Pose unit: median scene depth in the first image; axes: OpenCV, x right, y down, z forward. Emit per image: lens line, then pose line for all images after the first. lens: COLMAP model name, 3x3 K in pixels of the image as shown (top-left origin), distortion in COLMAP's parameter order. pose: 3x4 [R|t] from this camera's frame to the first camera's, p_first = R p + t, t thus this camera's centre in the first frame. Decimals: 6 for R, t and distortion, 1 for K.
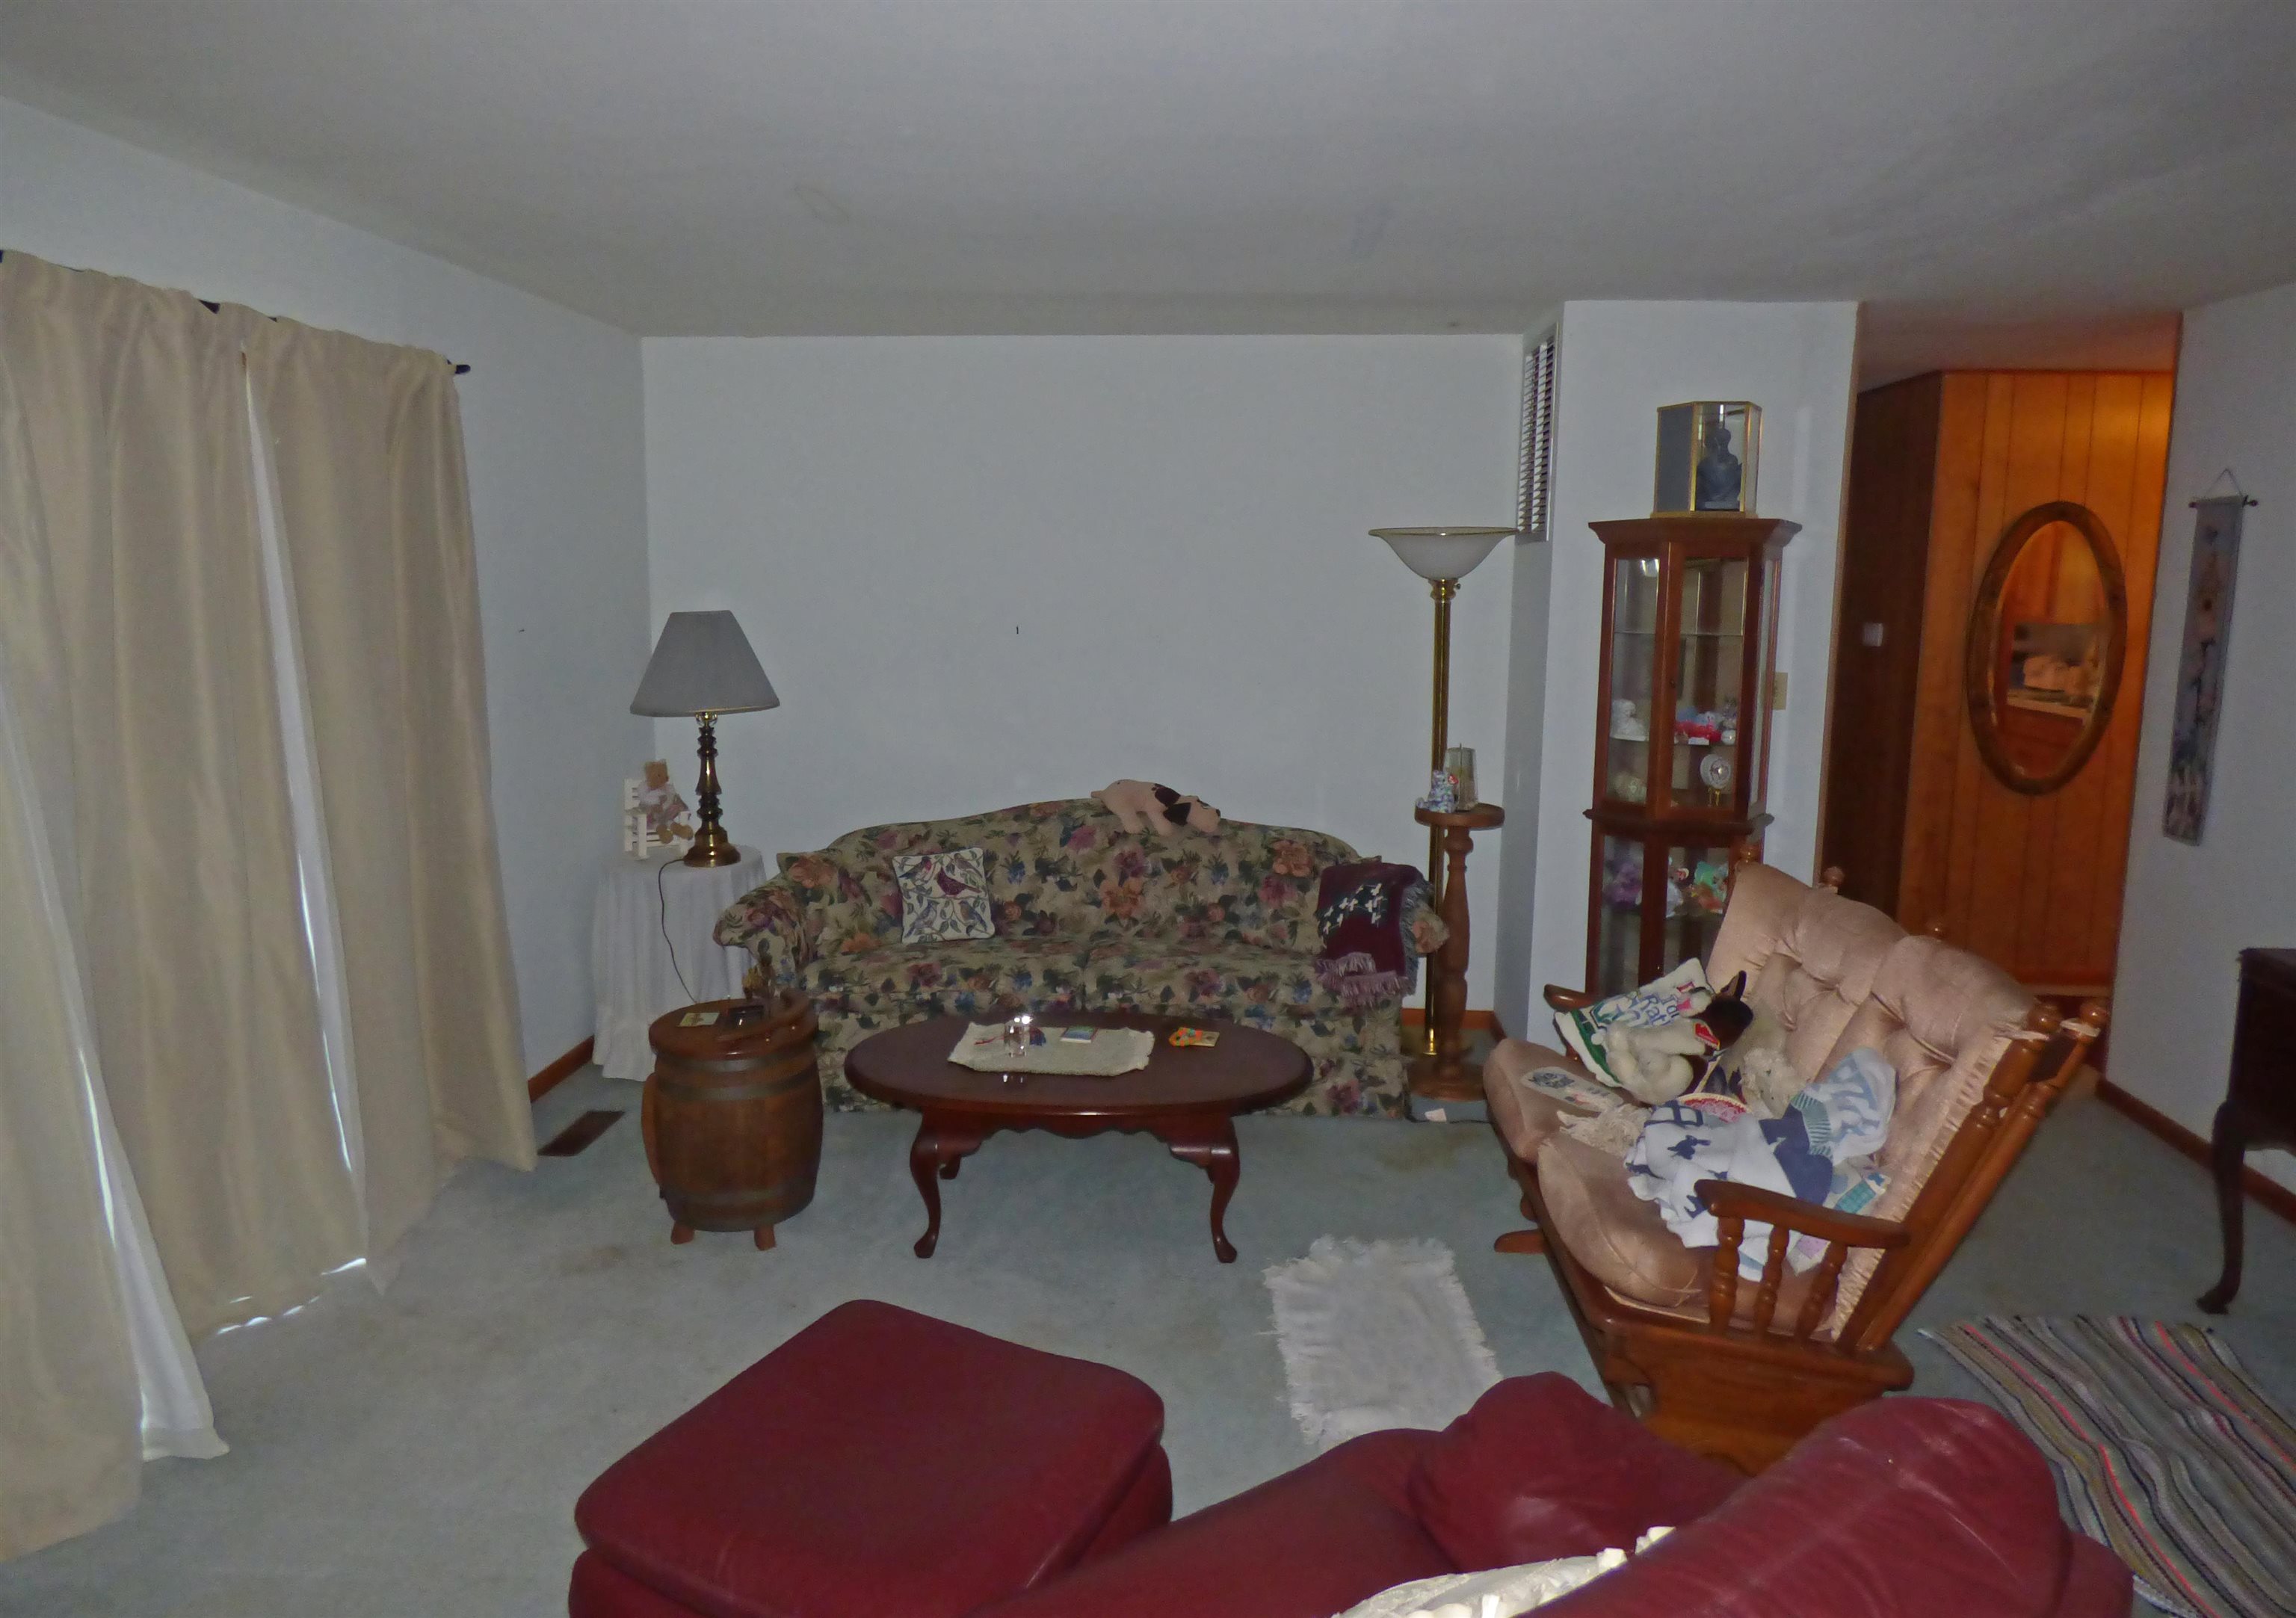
lens RADIAL K [[1417.3, 0, 1153.4], [0, 1417.3, 800.1], [0, 0, 1]] dist [-0.002968, -0.000238]
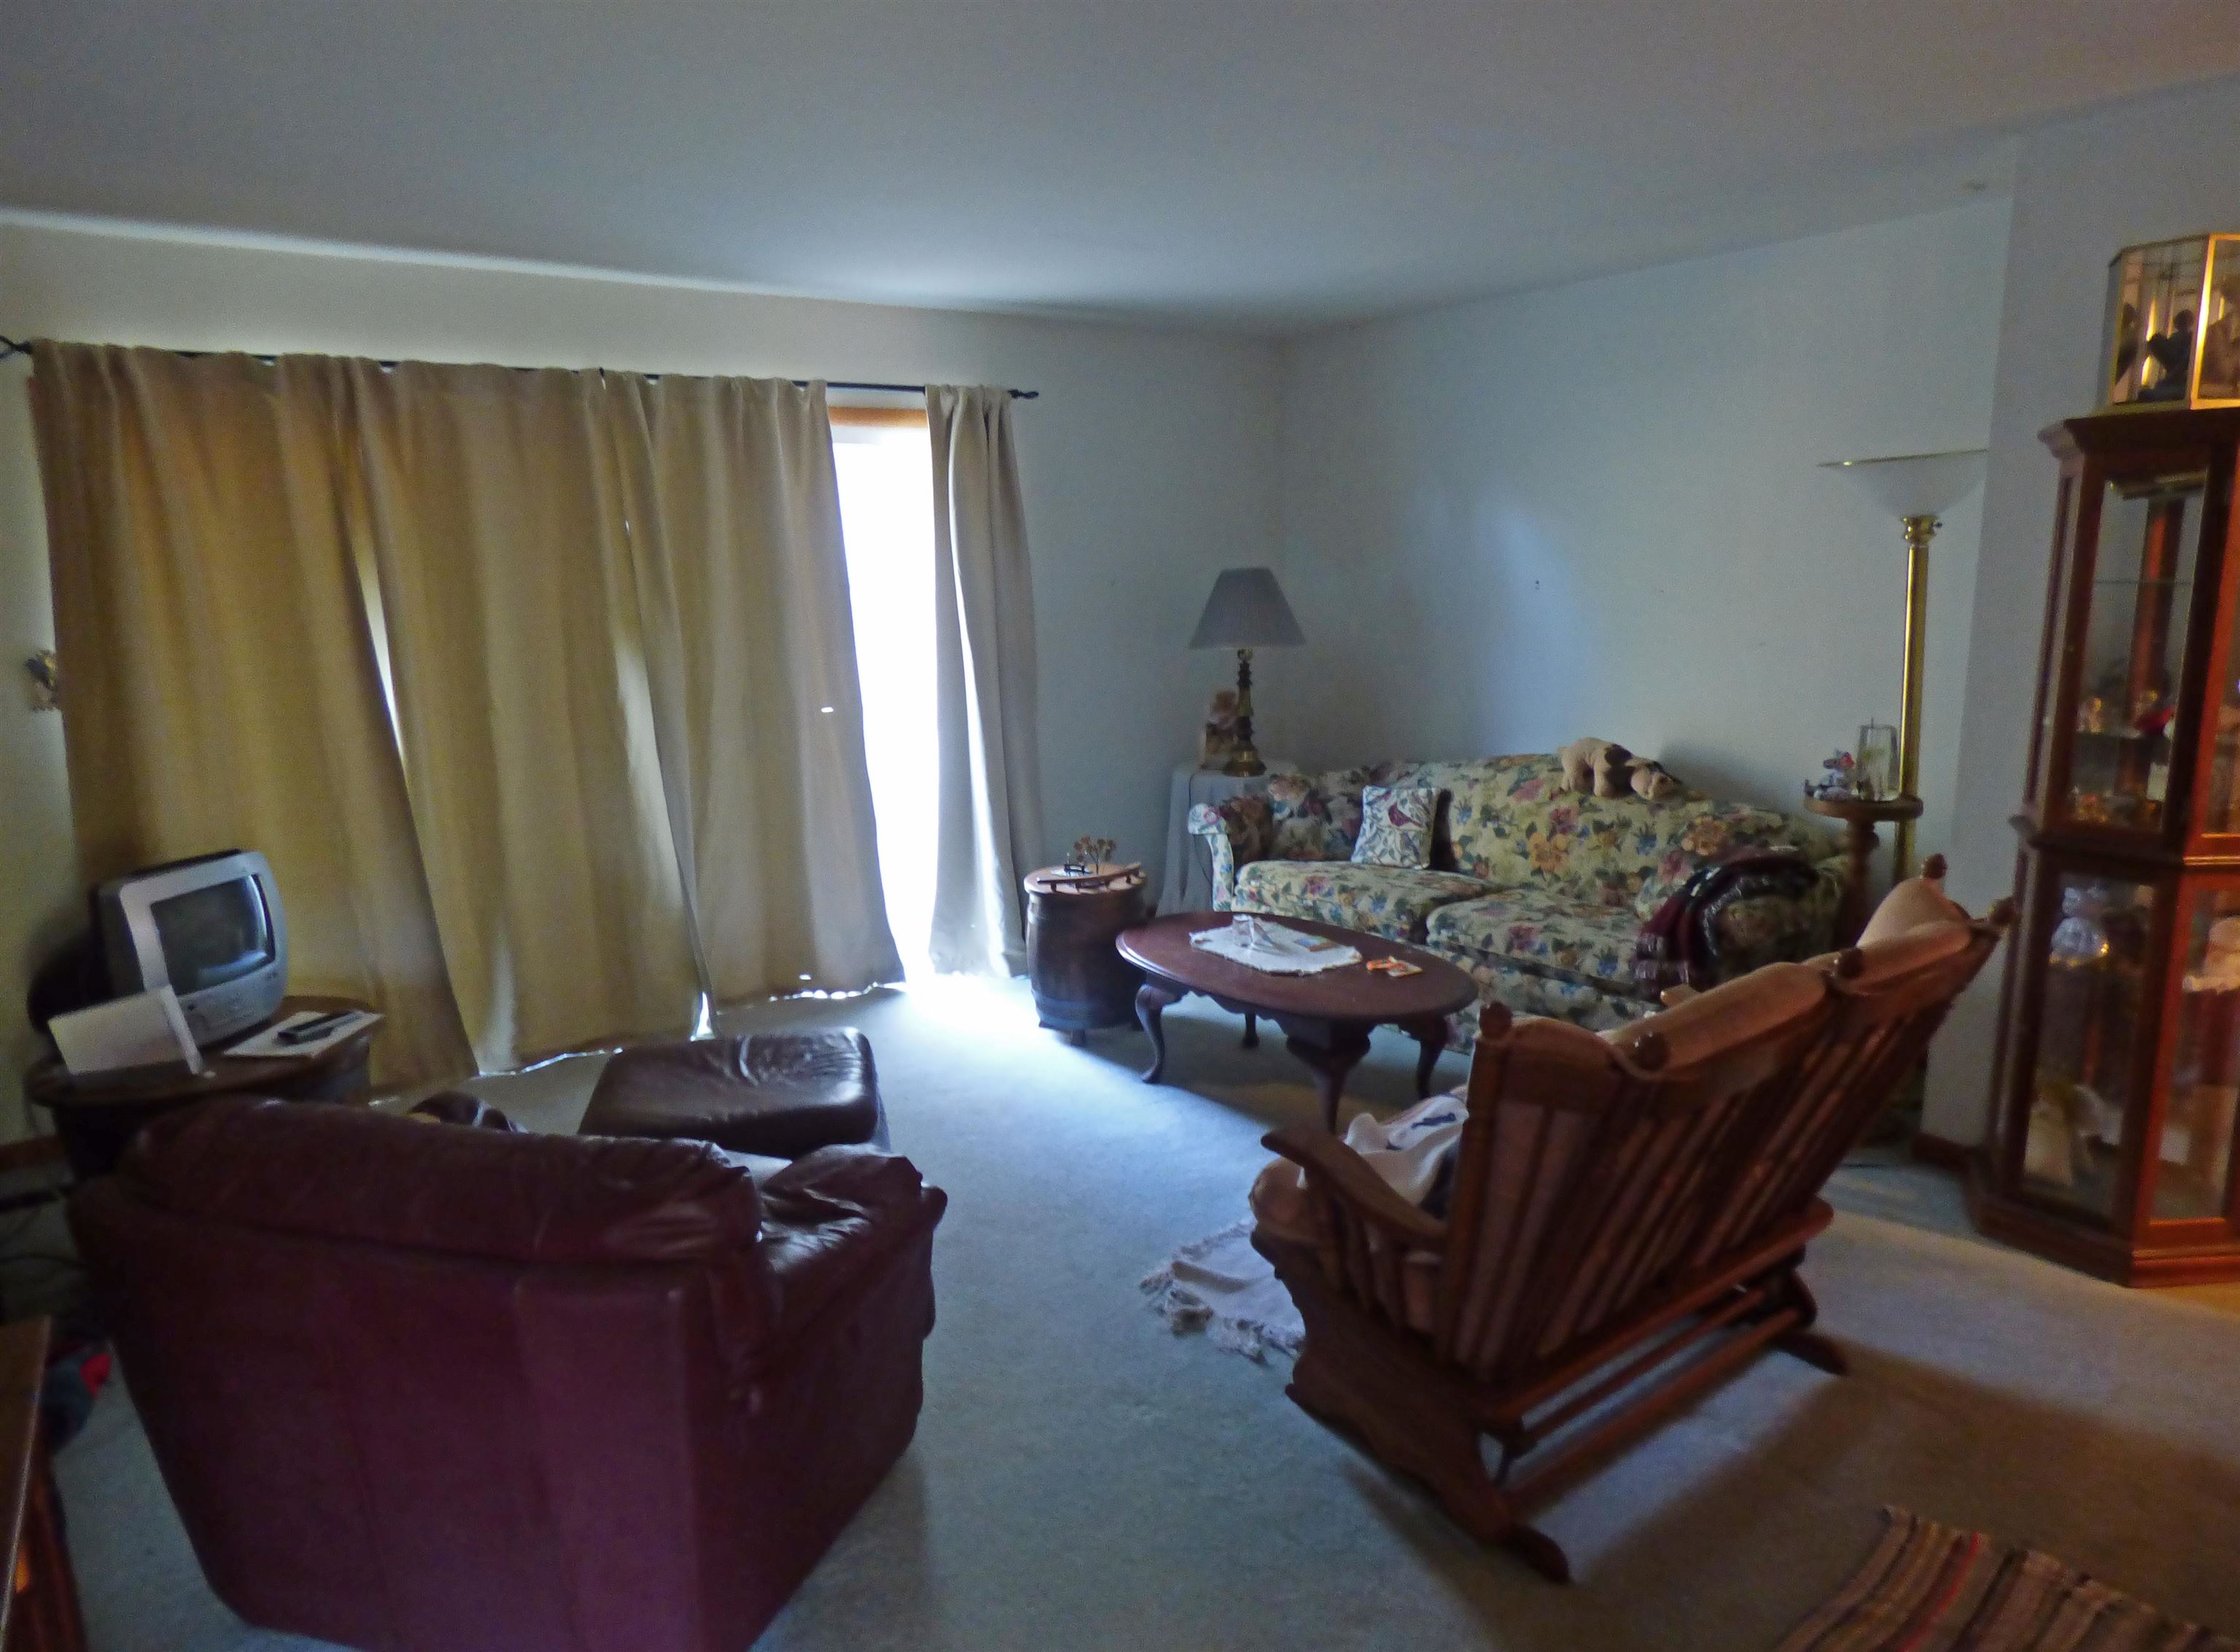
lens RADIAL K [[1371.6, 0, 1120.6], [0, 1371.6, 838.9], [0, 0, 1]] dist [-0.006843, -0.002216]
pose [[0.642834, 0.136395, -0.753764, 0.511075], [-0.100664, 0.990528, 0.093388, -0.000736], [0.759362, 0.015844, 0.650475, 0.143525]]
